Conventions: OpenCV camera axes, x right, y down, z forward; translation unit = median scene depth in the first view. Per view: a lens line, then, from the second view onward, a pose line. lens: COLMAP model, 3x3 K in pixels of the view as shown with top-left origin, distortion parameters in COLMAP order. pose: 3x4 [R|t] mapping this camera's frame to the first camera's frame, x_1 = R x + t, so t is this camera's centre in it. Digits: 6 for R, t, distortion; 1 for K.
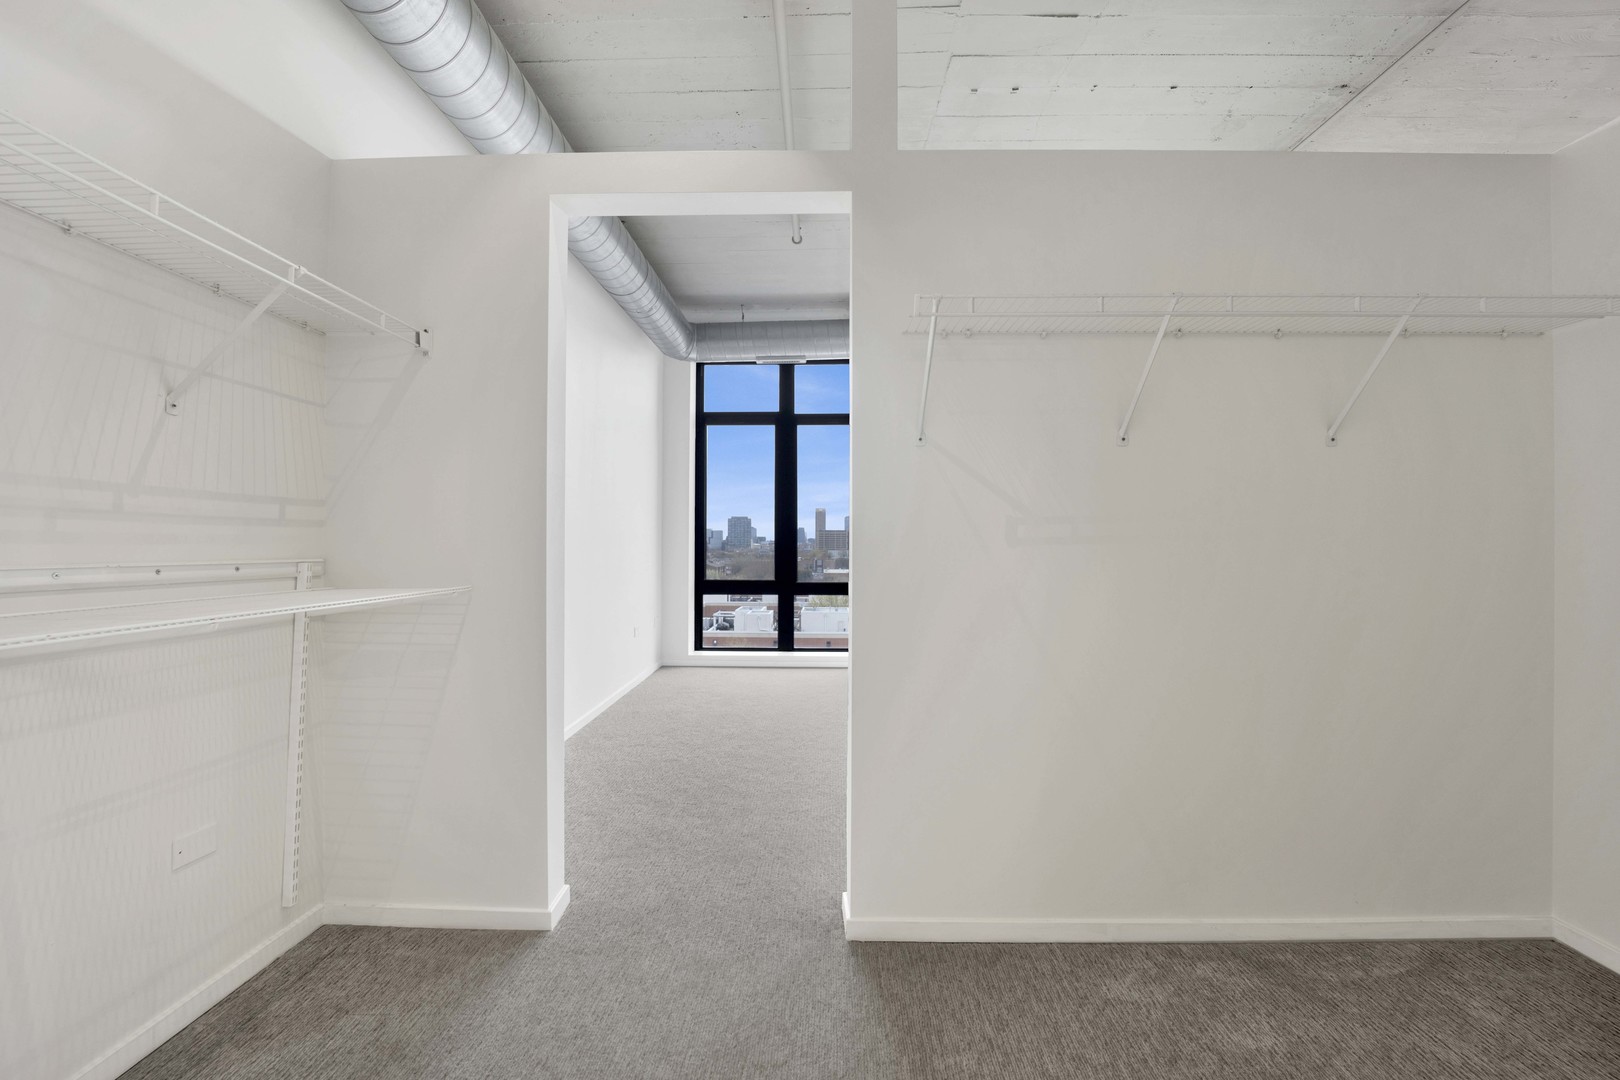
lens RADIAL K [[682.0, 0, 826.8], [0, 682.0, 537.2], [0, 0, 1]] dist [-0.017770, -0.002134]
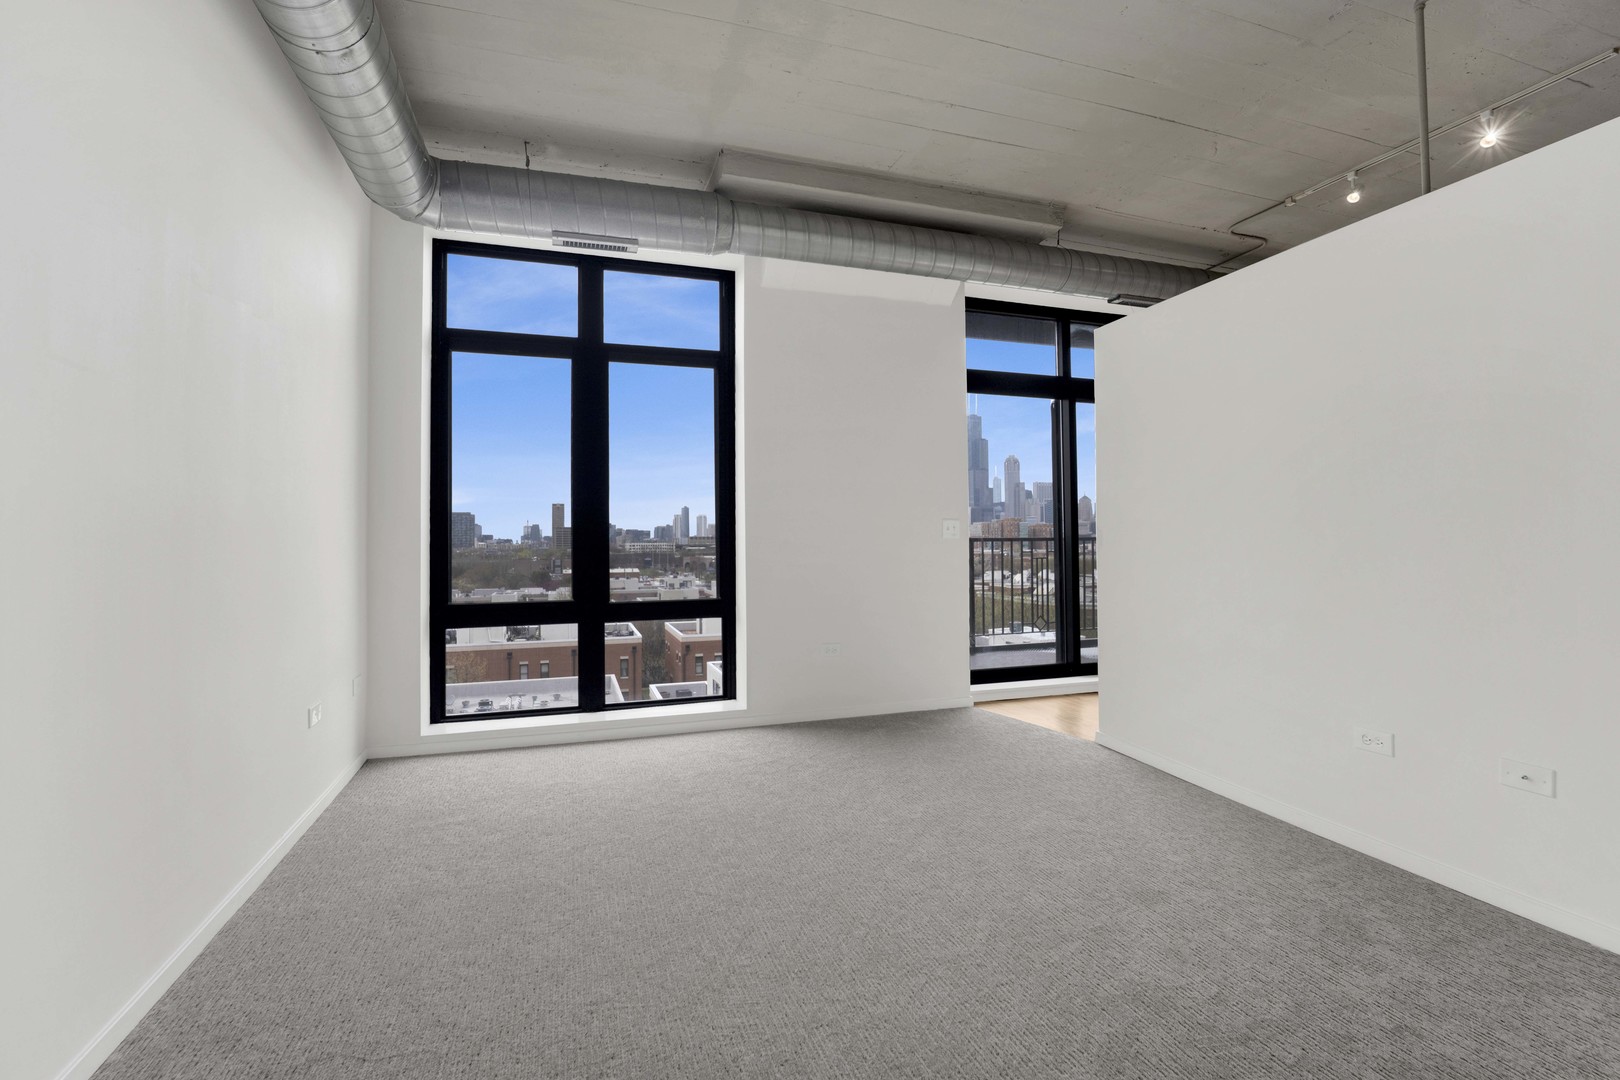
lens RADIAL K [[682.0, 0, 836.2], [0, 682.0, 537.4], [0, 0, 1]] dist [-0.017770, -0.002134]
pose [[0.929689, -0.002883, 0.368334, -0.082998], [0.001589, 0.999991, 0.003817, 0.001500], [-0.368341, -0.002964, 0.929686, 0.320414]]
